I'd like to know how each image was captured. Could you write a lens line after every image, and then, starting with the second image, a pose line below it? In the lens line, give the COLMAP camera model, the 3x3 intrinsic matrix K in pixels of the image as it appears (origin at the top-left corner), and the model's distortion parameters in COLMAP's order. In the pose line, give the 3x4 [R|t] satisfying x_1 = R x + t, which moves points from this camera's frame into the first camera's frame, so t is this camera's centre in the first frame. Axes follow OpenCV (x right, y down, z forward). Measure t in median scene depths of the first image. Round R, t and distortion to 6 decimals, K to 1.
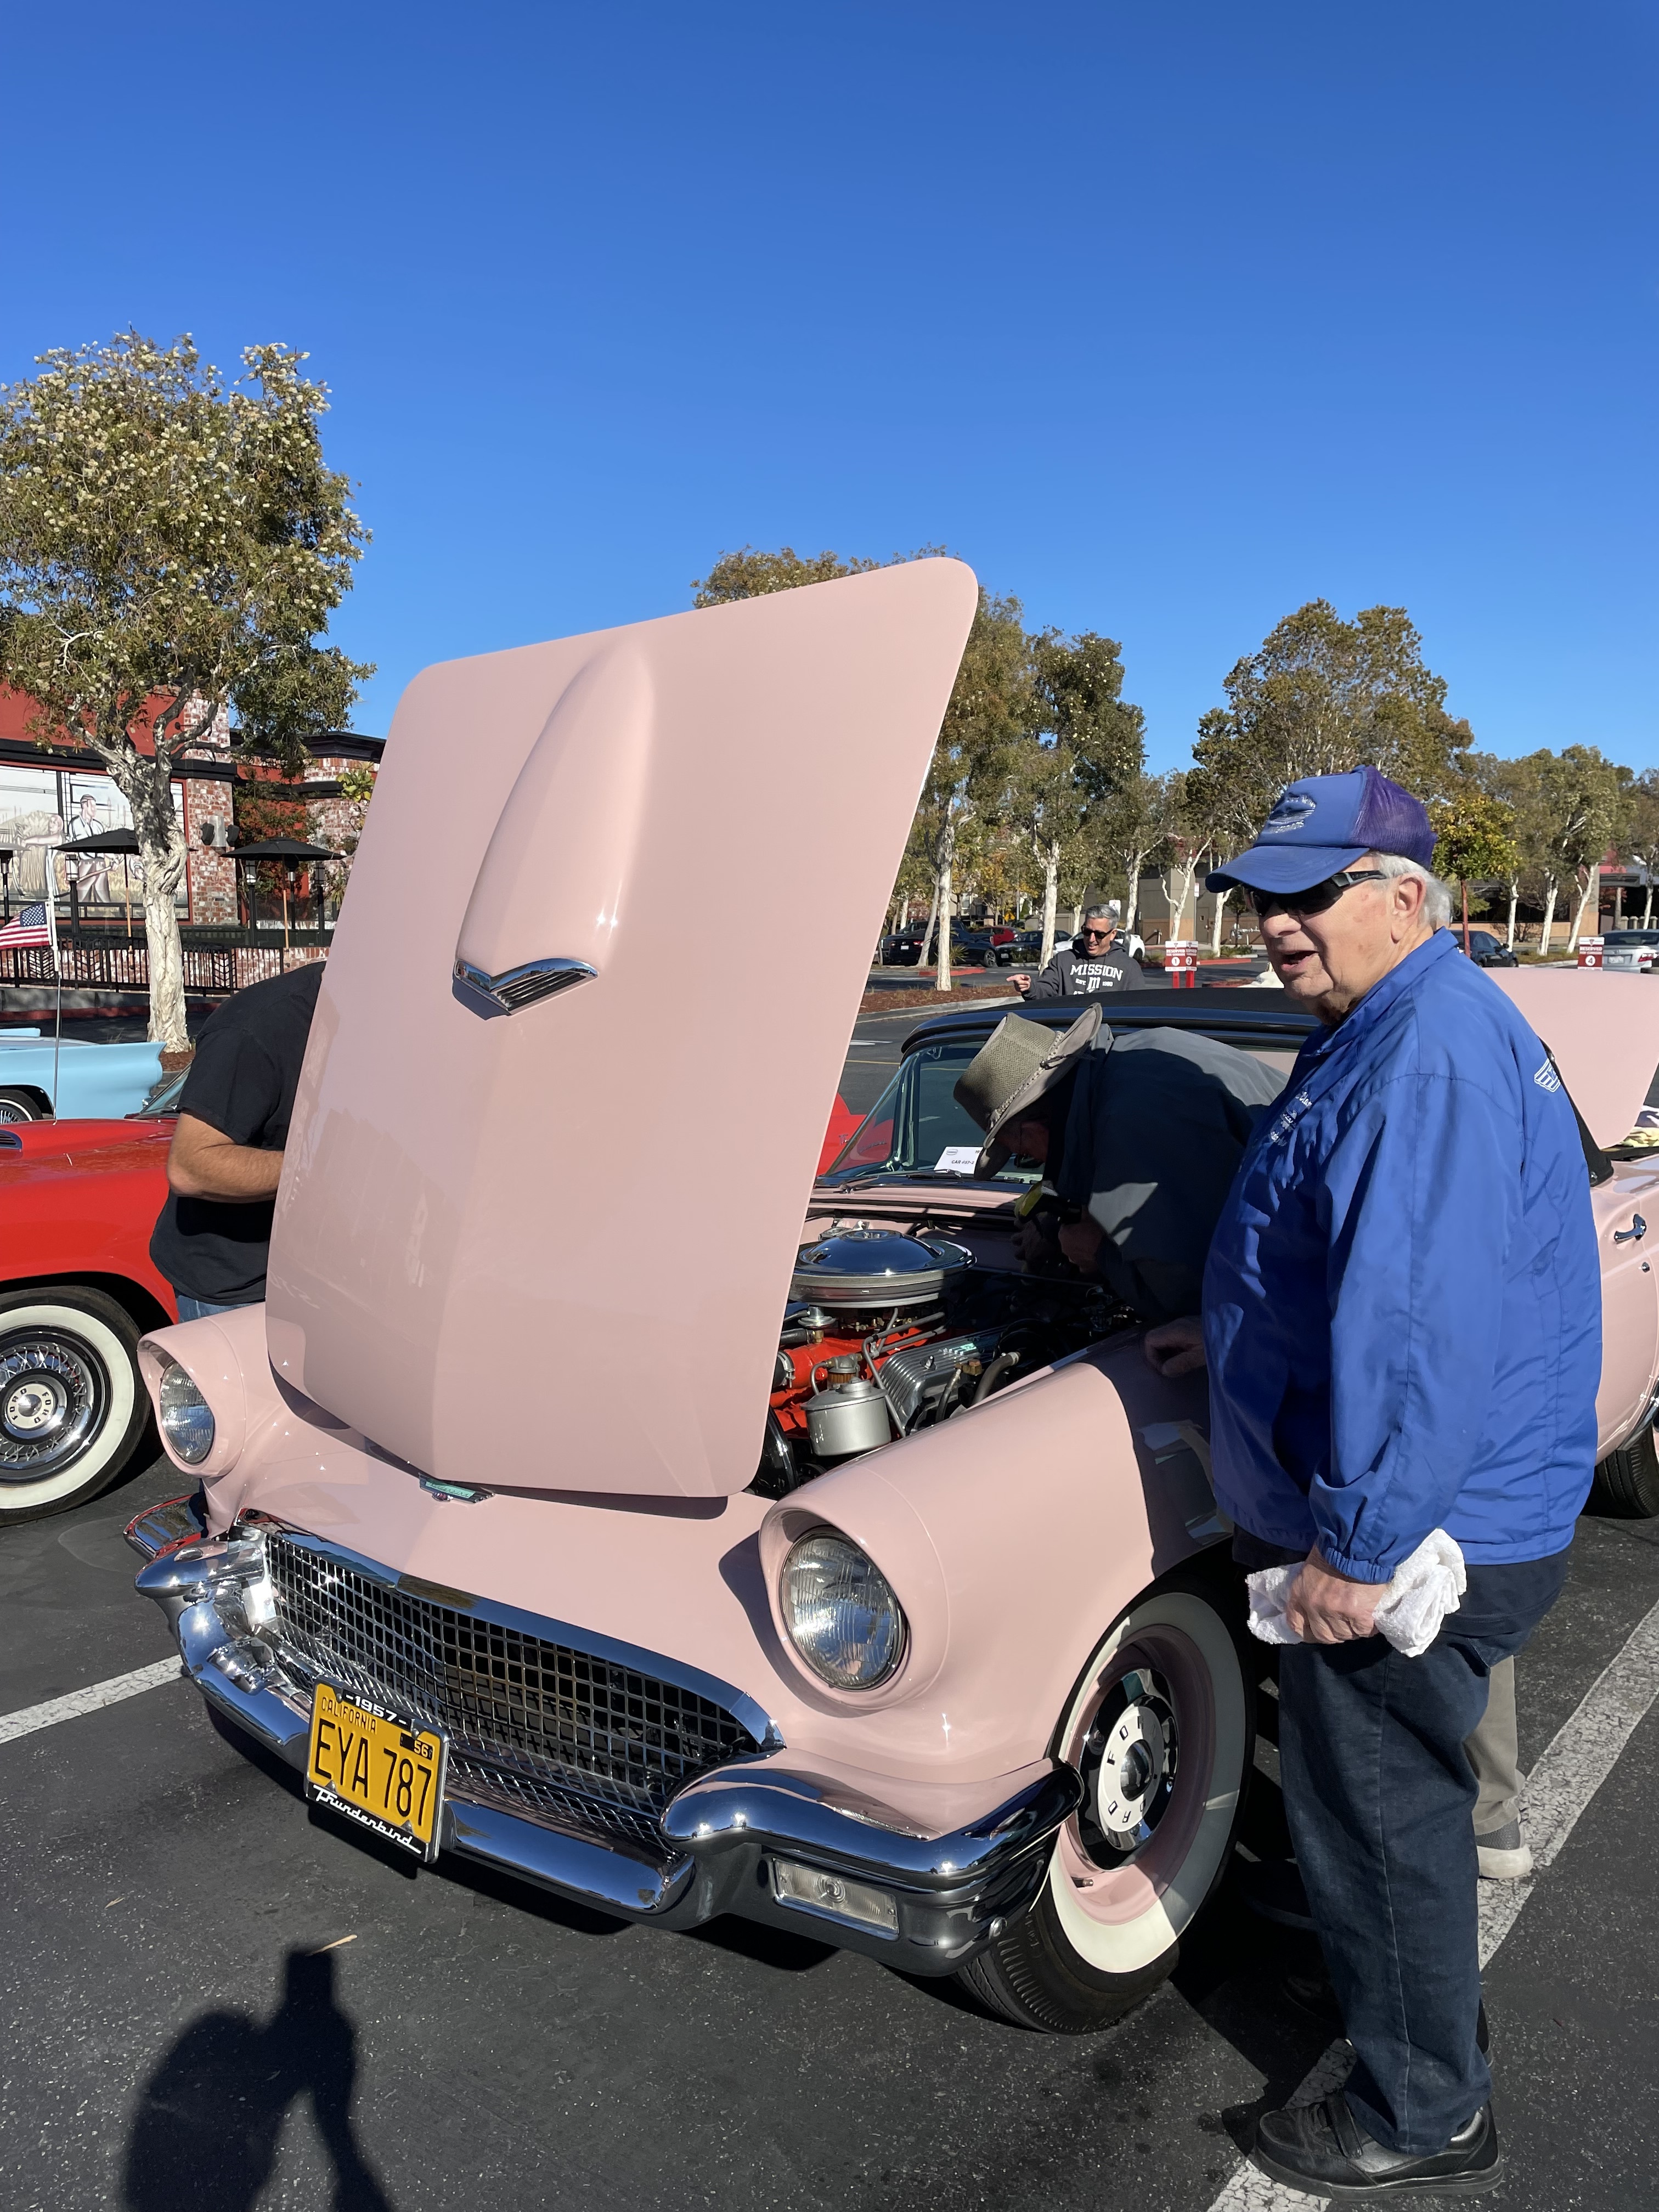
lens RADIAL K [[1667.4, 0, 832.1], [0, 1667.4, 1097.7], [0, 0, 1]] dist [0.081963, -0.100464]
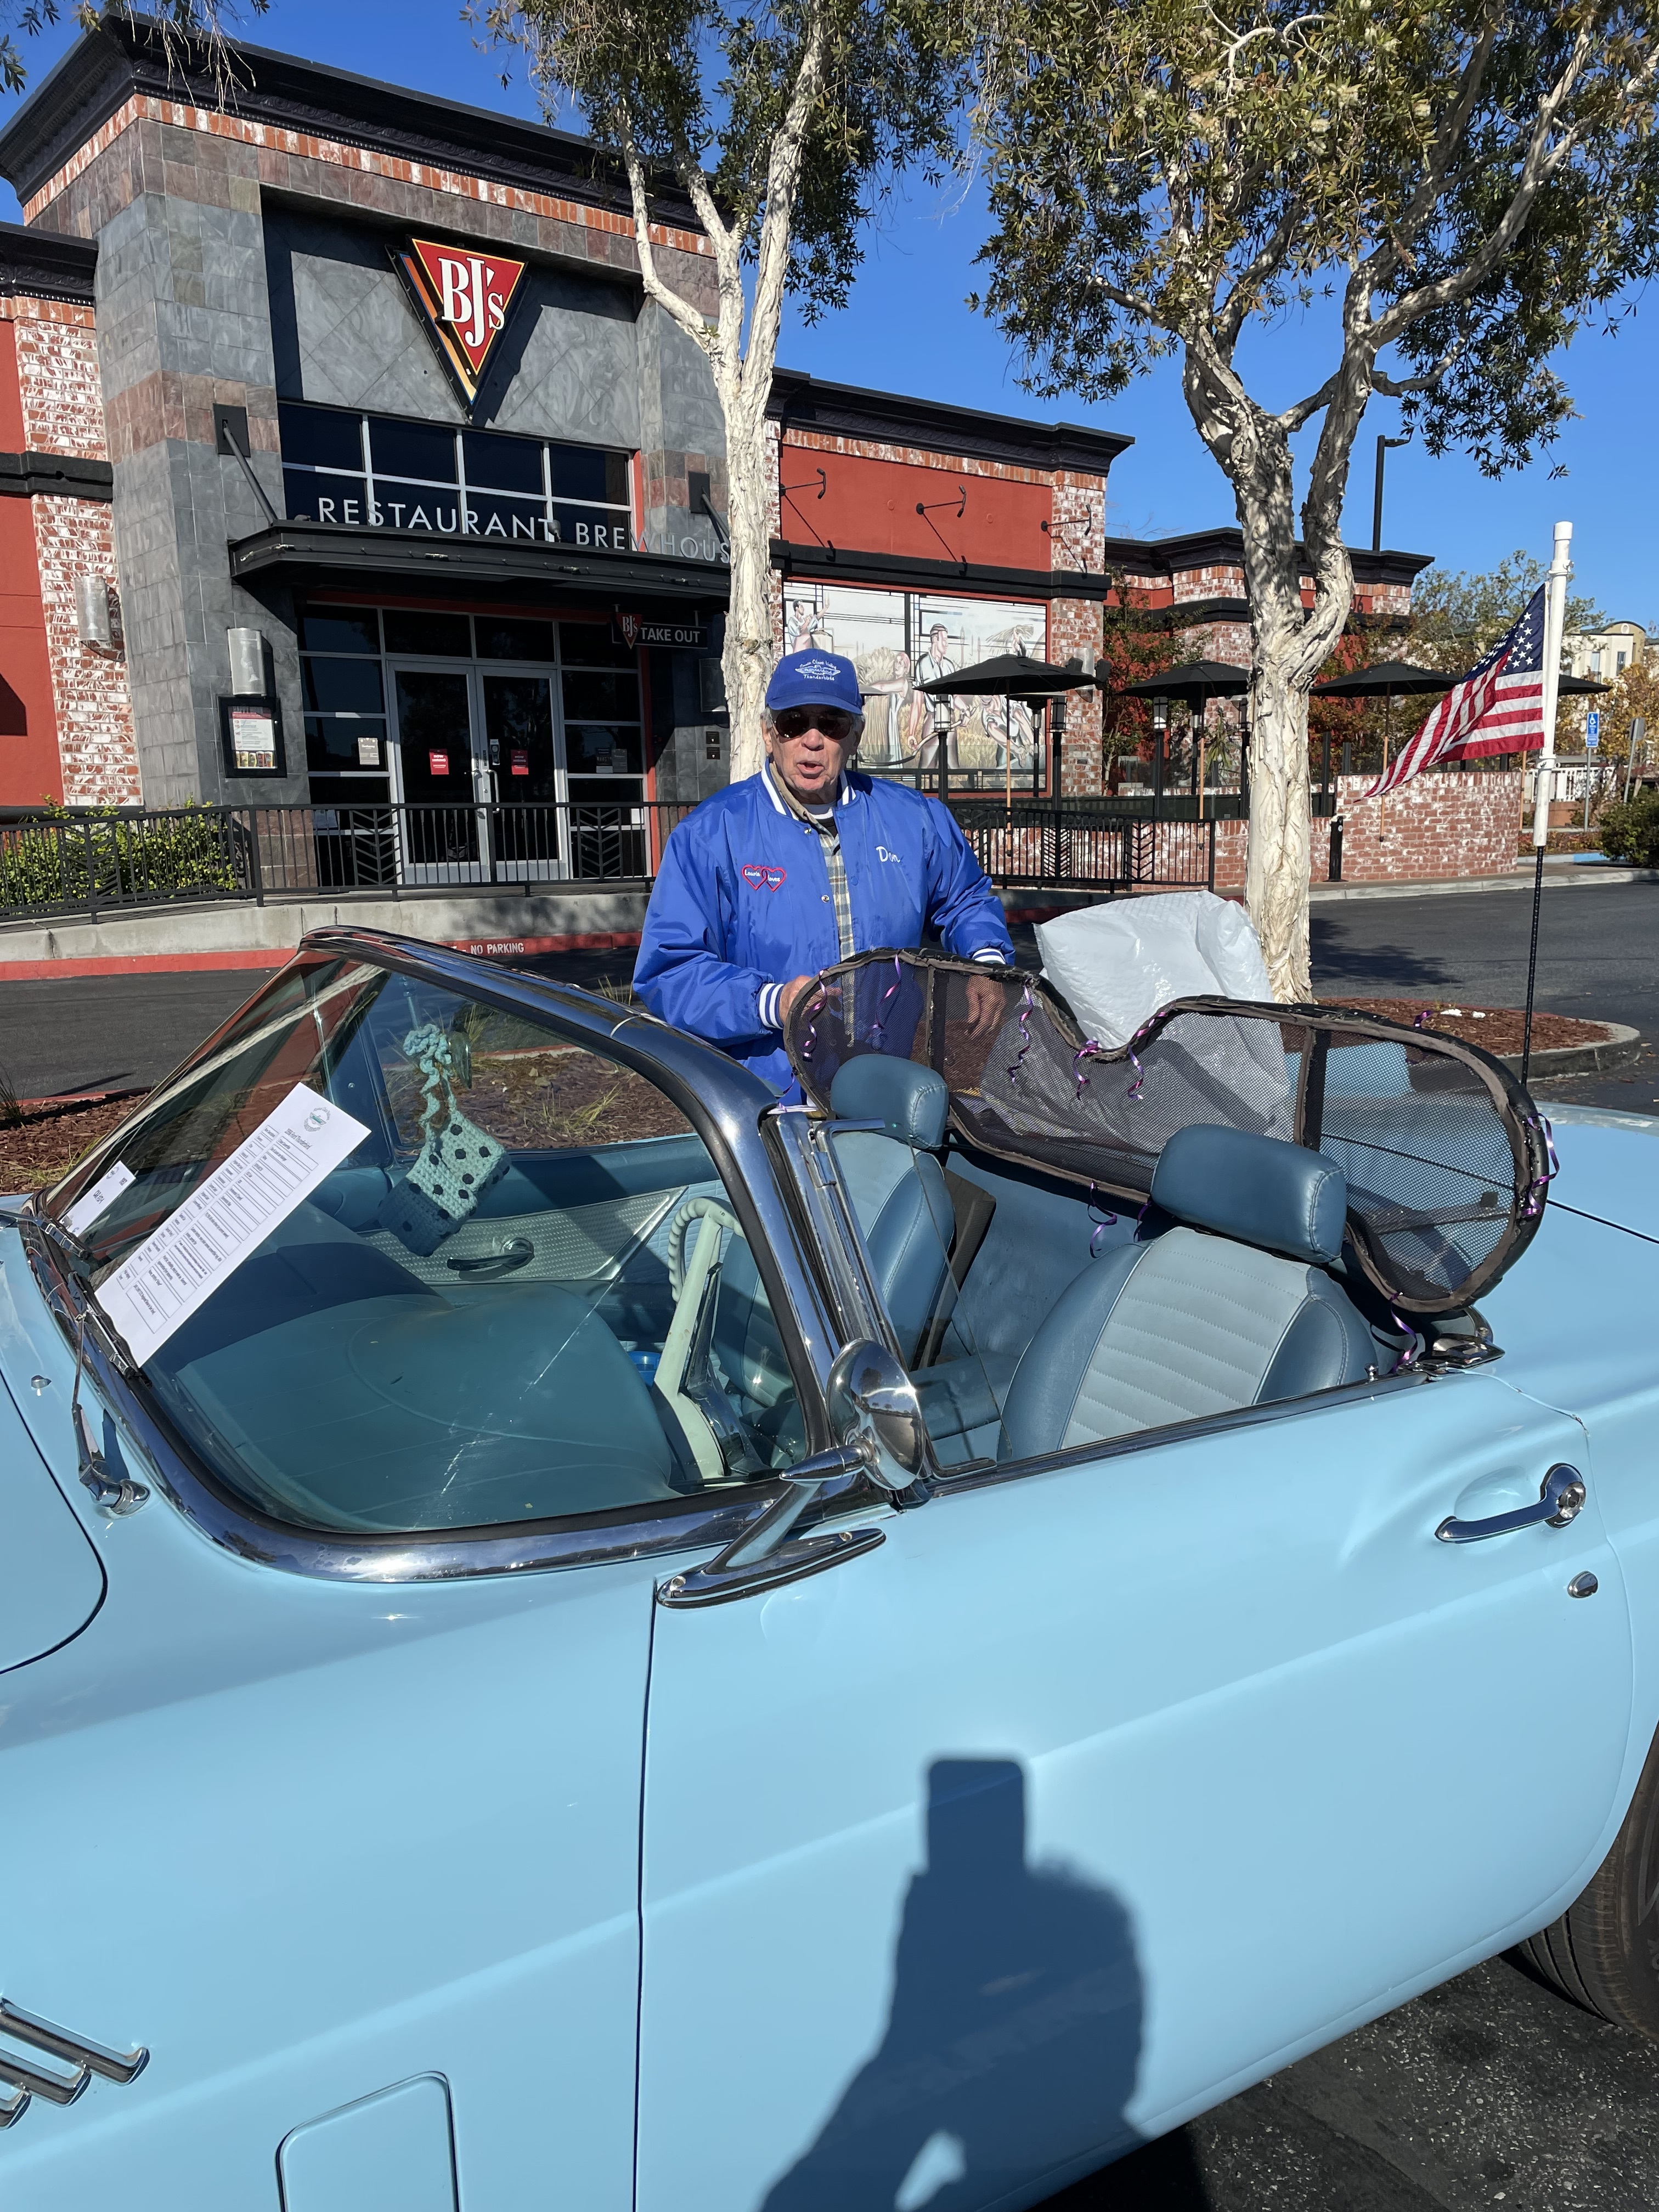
lens RADIAL K [[1651.2, 0, 818.0], [0, 1651.2, 1116.8], [0, 0, 1]] dist [0.103261, -0.128787]
pose [[0.916263, 0.051337, -0.397273, -0.337906], [-0.019353, 0.996269, 0.084105, -0.038462], [0.400109, -0.069374, 0.913838, 0.519416]]
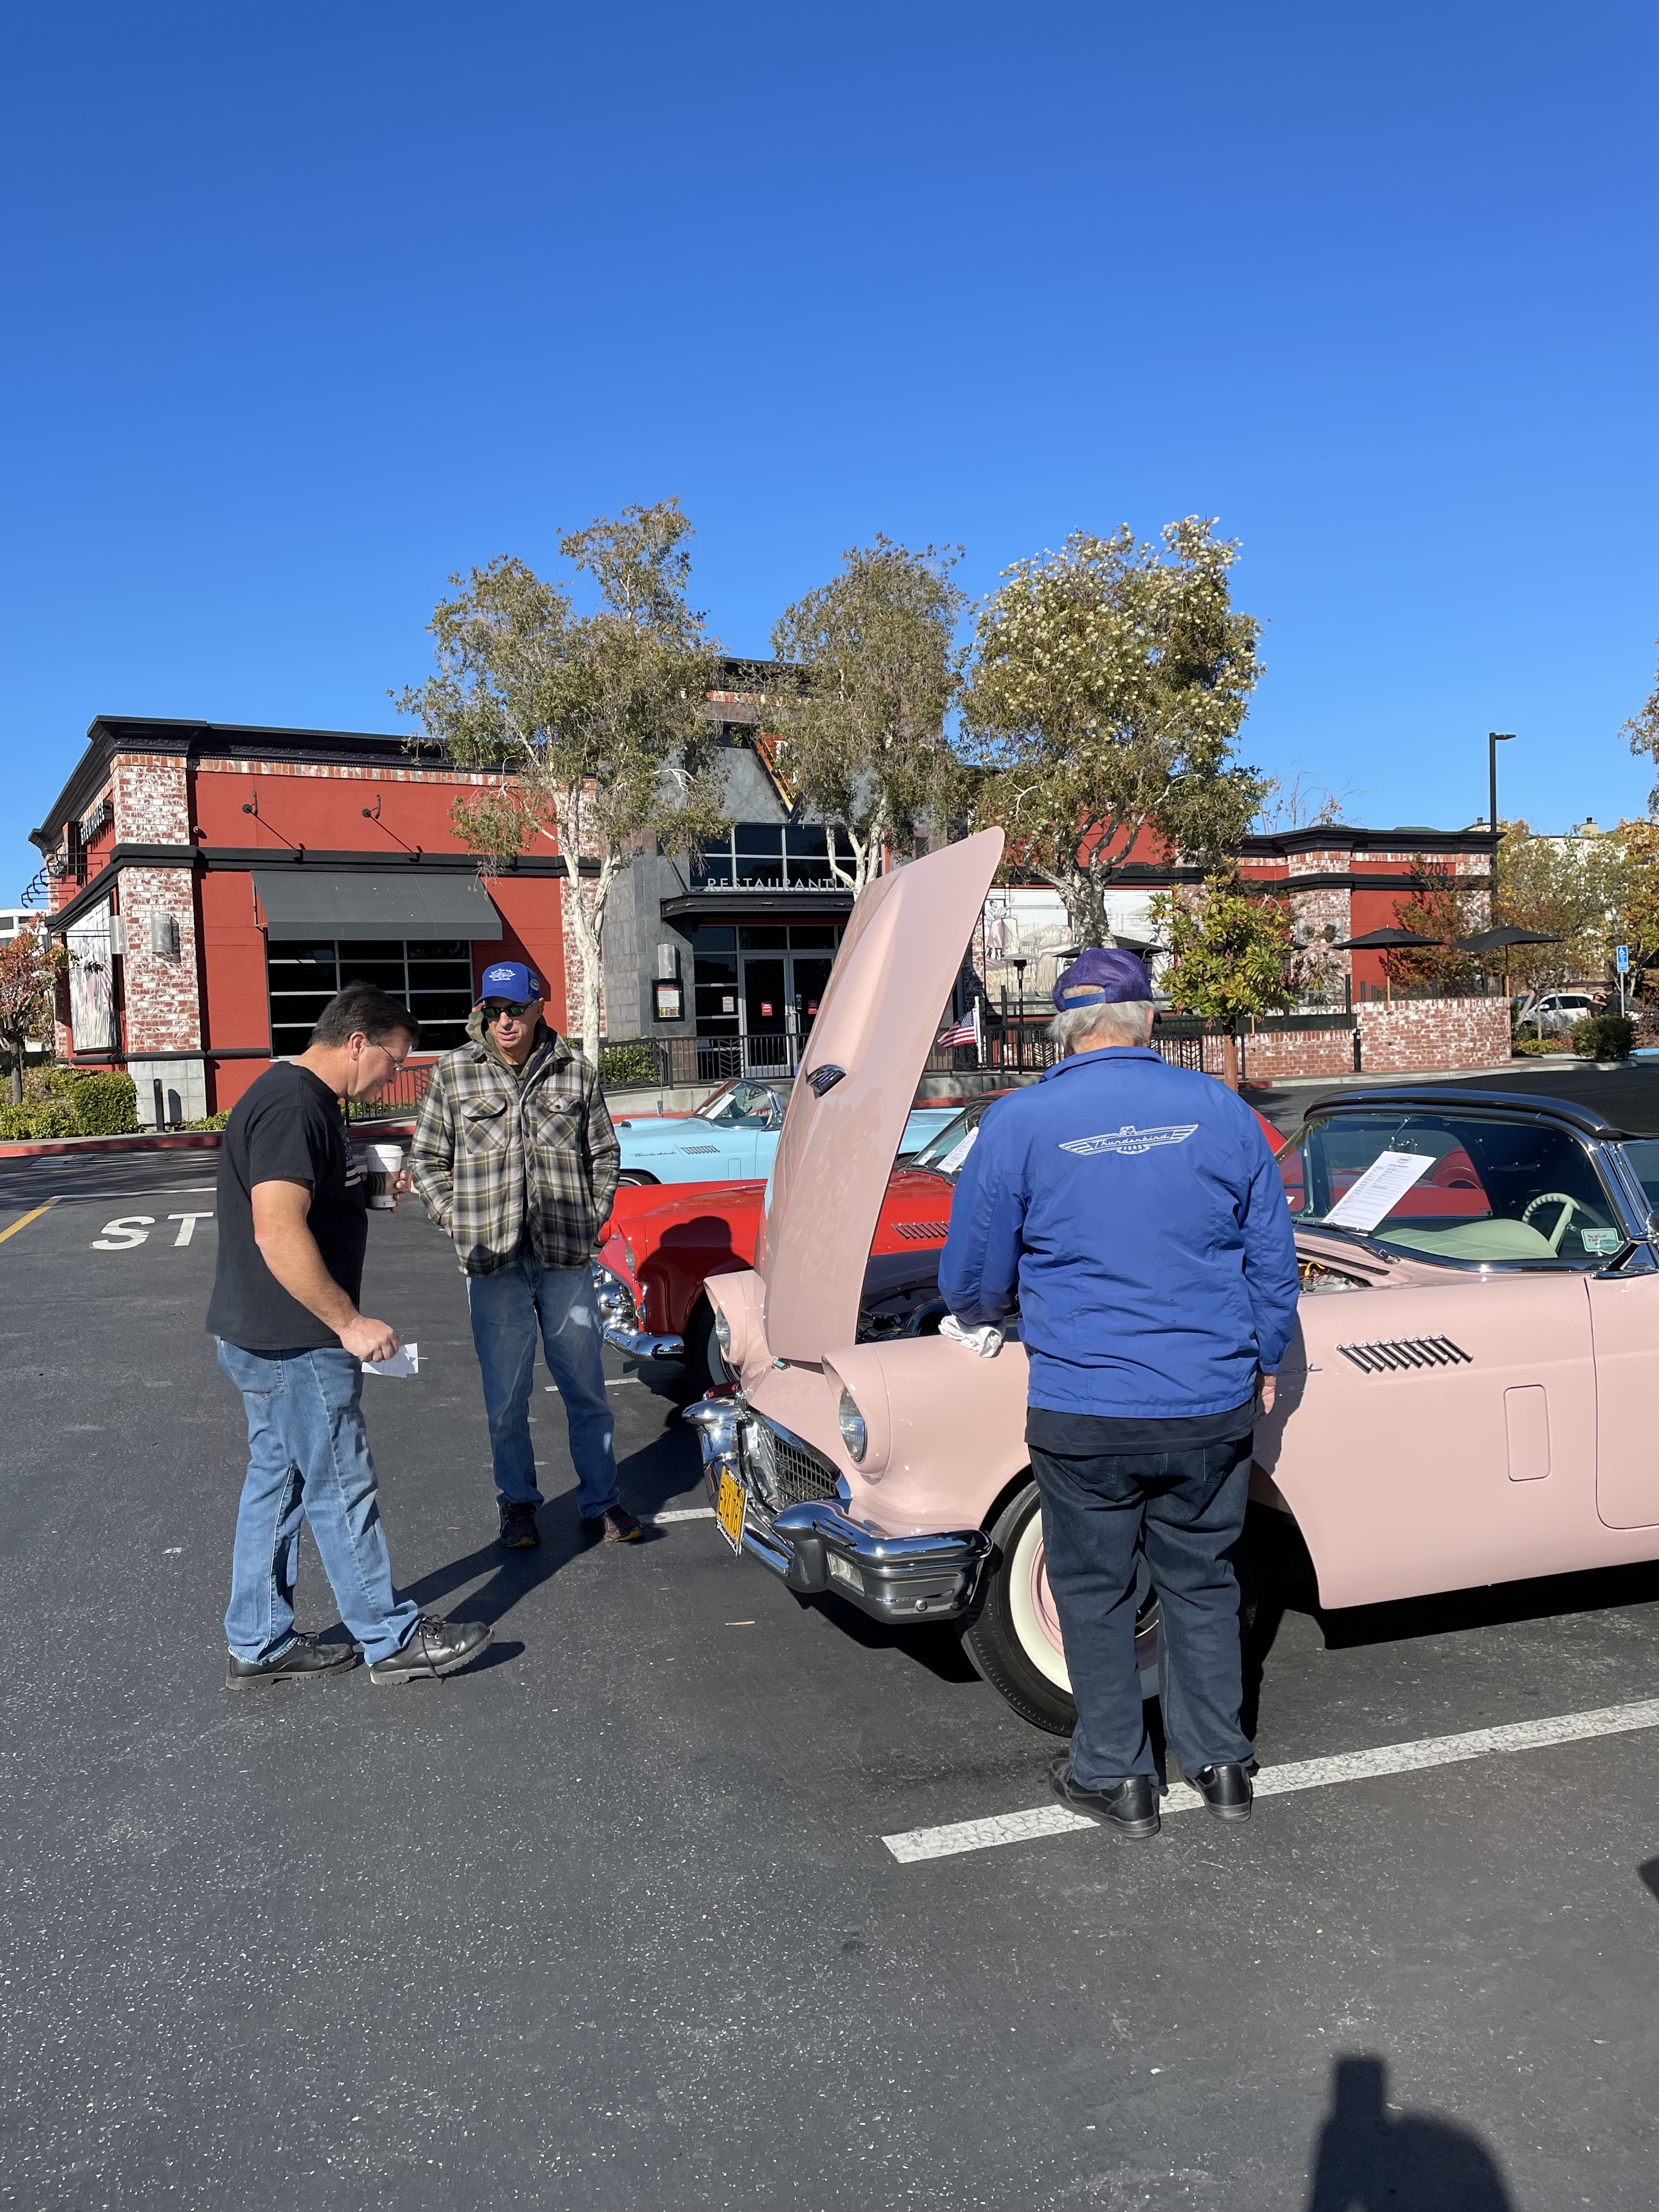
lens RADIAL K [[1667.4, 0, 832.1], [0, 1667.4, 1097.7], [0, 0, 1]] dist [0.081963, -0.100464]
pose [[0.822321, -0.005966, -0.568992, 0.116696], [-0.021328, 0.998919, -0.041298, 0.003266], [0.568624, 0.046096, 0.821305, -0.062071]]
